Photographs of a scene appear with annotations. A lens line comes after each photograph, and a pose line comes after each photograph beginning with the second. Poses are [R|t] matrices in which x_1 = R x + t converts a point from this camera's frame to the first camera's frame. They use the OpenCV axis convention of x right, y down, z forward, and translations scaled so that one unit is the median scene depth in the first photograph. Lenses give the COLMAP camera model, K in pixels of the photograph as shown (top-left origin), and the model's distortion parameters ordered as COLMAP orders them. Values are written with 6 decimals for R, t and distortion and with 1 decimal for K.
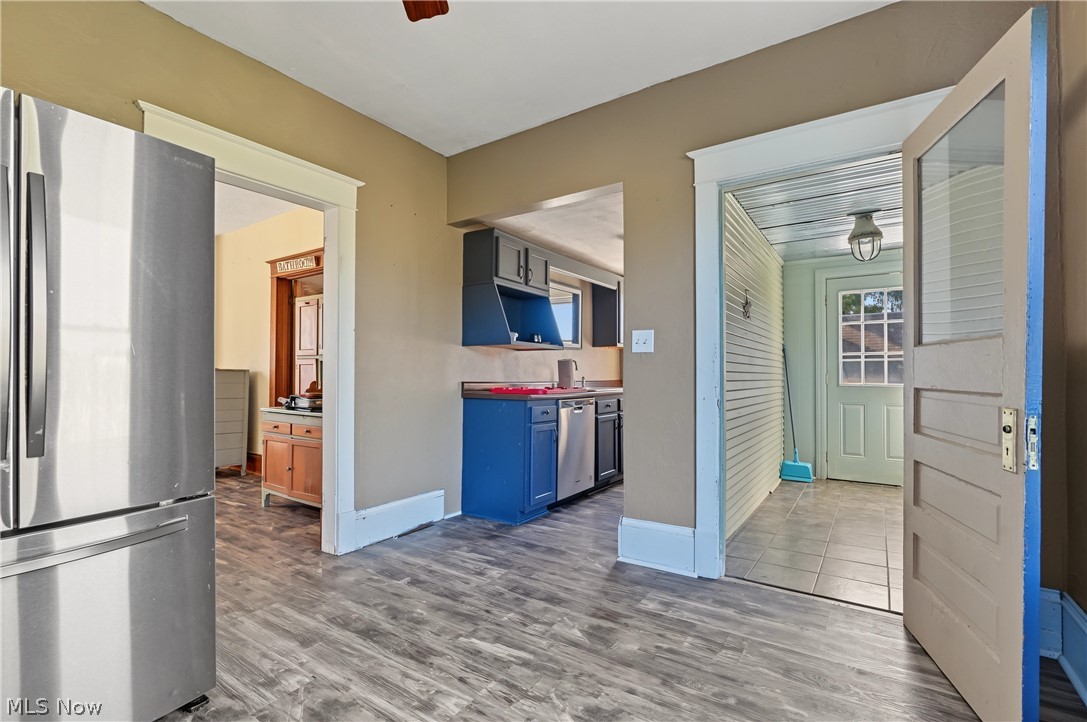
lens RADIAL K [[502.6, 0, 539.1], [0, 502.6, 366.5], [0, 0, 1]] dist [-0.005442, -0.000070]
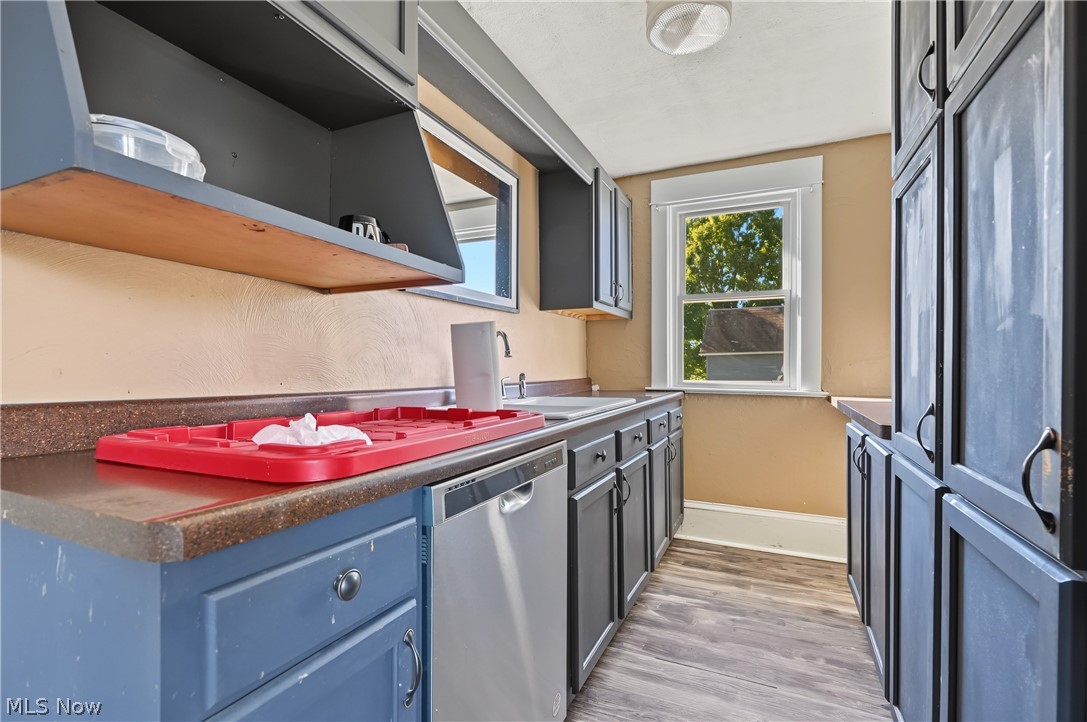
lens RADIAL K [[502.6, 0, 543.2], [0, 502.6, 367.0], [0, 0, 1]] dist [-0.005442, -0.000070]
pose [[0.987891, -0.003740, 0.155107, 0.045577], [0.001747, 0.999914, 0.012983, 0.011333], [-0.155142, -0.012555, 0.987812, 0.670205]]
